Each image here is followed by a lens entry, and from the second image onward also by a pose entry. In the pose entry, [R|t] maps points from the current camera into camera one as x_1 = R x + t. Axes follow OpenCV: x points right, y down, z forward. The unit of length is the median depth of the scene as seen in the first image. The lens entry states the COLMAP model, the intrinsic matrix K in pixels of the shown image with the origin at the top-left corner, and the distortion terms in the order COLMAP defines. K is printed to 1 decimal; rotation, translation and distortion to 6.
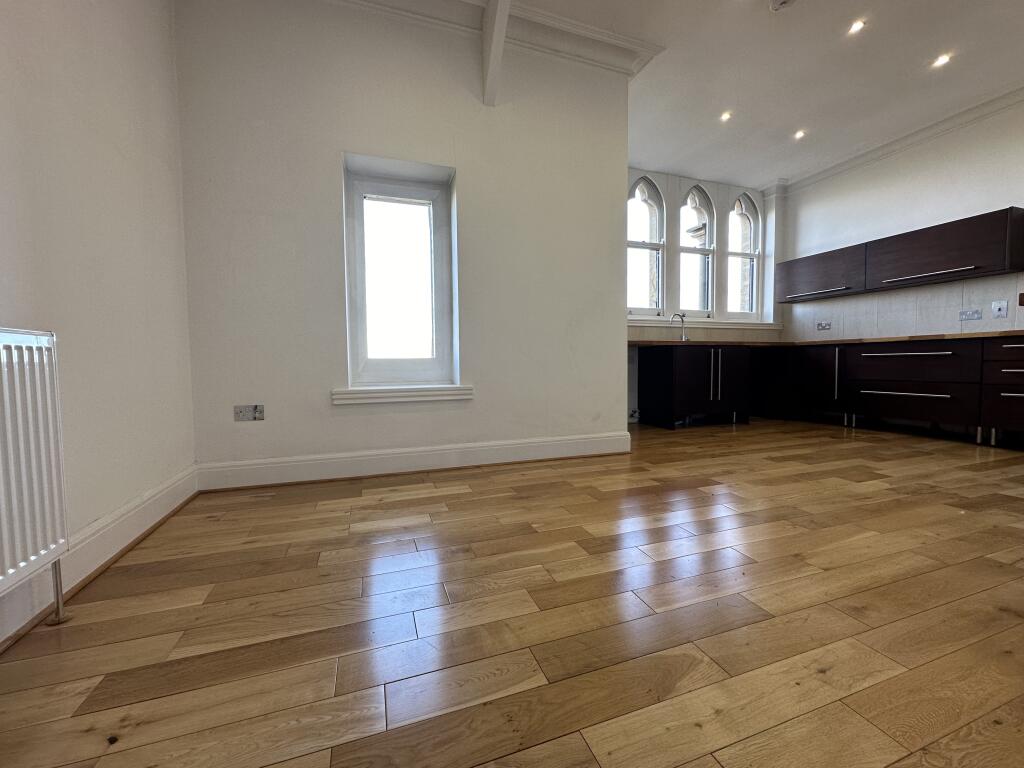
lens RADIAL K [[410.2, 0, 511.0], [0, 410.2, 378.8], [0, 0, 1]] dist [0.000309, 0.000127]
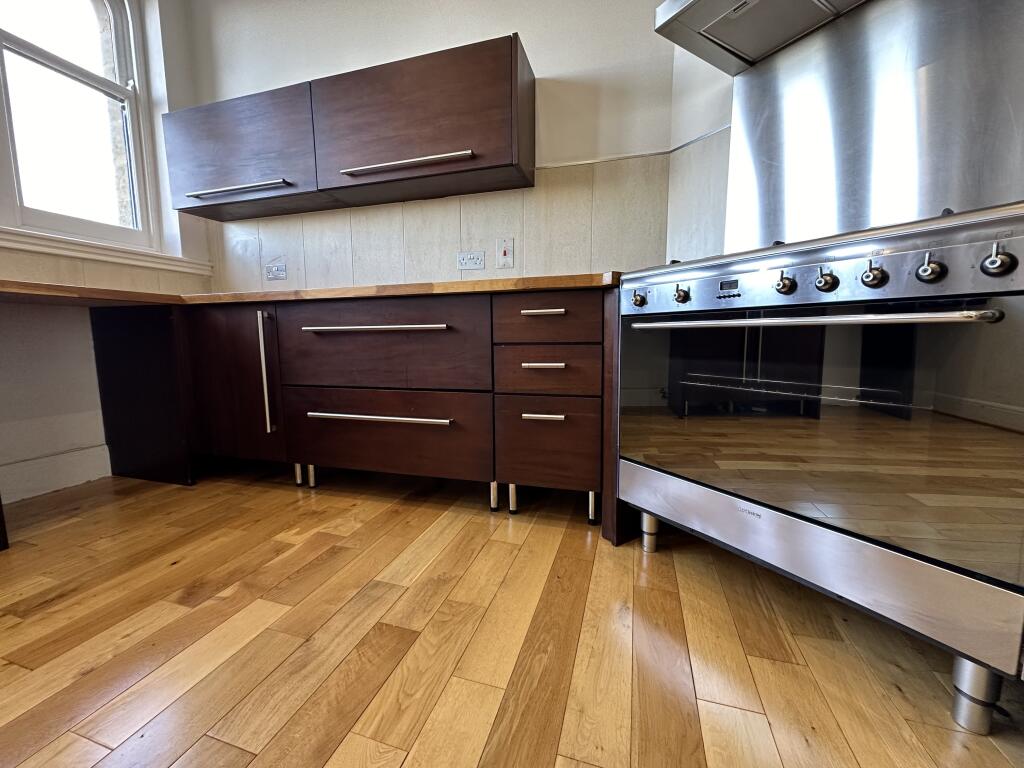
lens RADIAL K [[411.4, 0, 512.0], [0, 411.4, 384.0], [0, 0, 1]] dist [-0.002670, -0.000256]
pose [[0.591086, -0.087813, 0.801814, 0.637516], [0.032474, 0.995841, 0.085124, -0.030936], [-0.805954, -0.024278, 0.591480, 0.574541]]
